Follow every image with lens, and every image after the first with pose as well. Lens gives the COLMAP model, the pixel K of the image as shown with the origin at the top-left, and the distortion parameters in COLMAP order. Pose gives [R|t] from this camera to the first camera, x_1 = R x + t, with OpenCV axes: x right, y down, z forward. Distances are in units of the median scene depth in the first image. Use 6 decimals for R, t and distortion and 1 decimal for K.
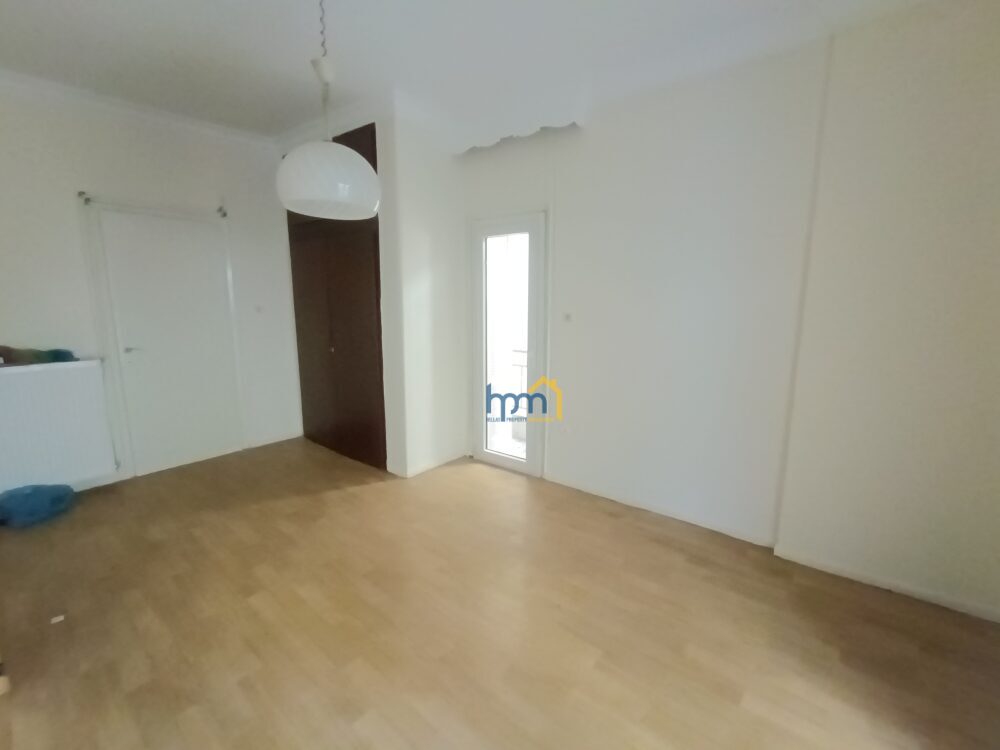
lens RADIAL K [[451.6, 0, 499.8], [0, 451.6, 371.6], [0, 0, 1]] dist [-0.002677, -0.001660]
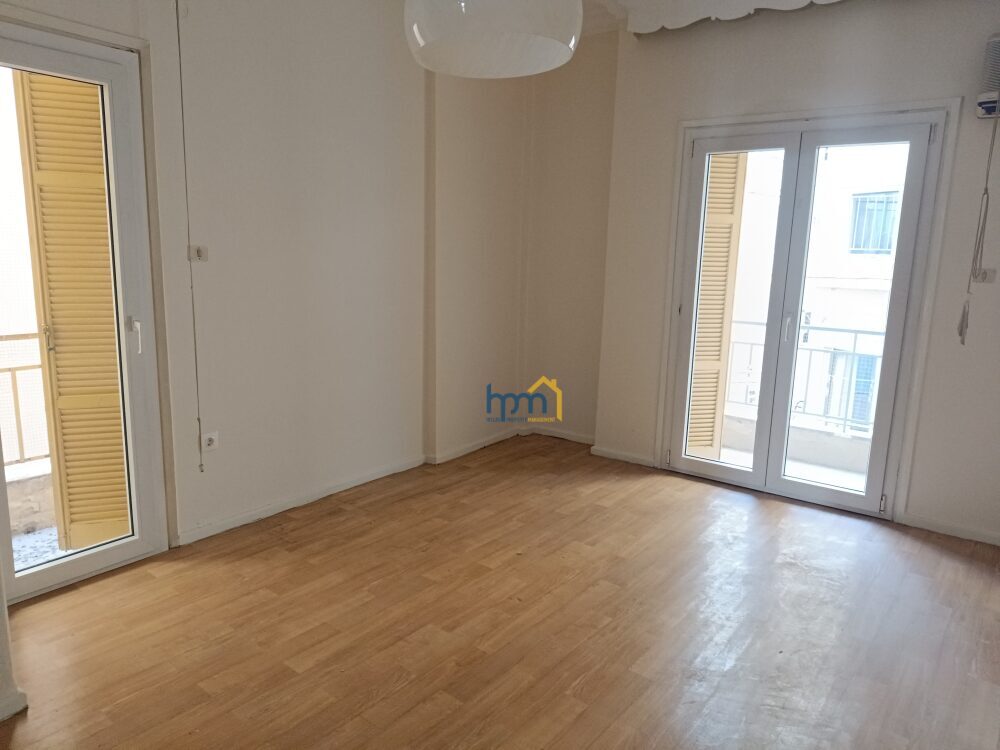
lens RADIAL K [[672.0, 0, 499.9], [0, 672.0, 376.2], [0, 0, 1]] dist [-0.011785, -0.002096]
pose [[-0.048991, -0.187740, 0.980996, -0.871359], [0.133053, 0.972195, 0.192701, -0.092688], [-0.989897, 0.139965, -0.022649, 0.746125]]
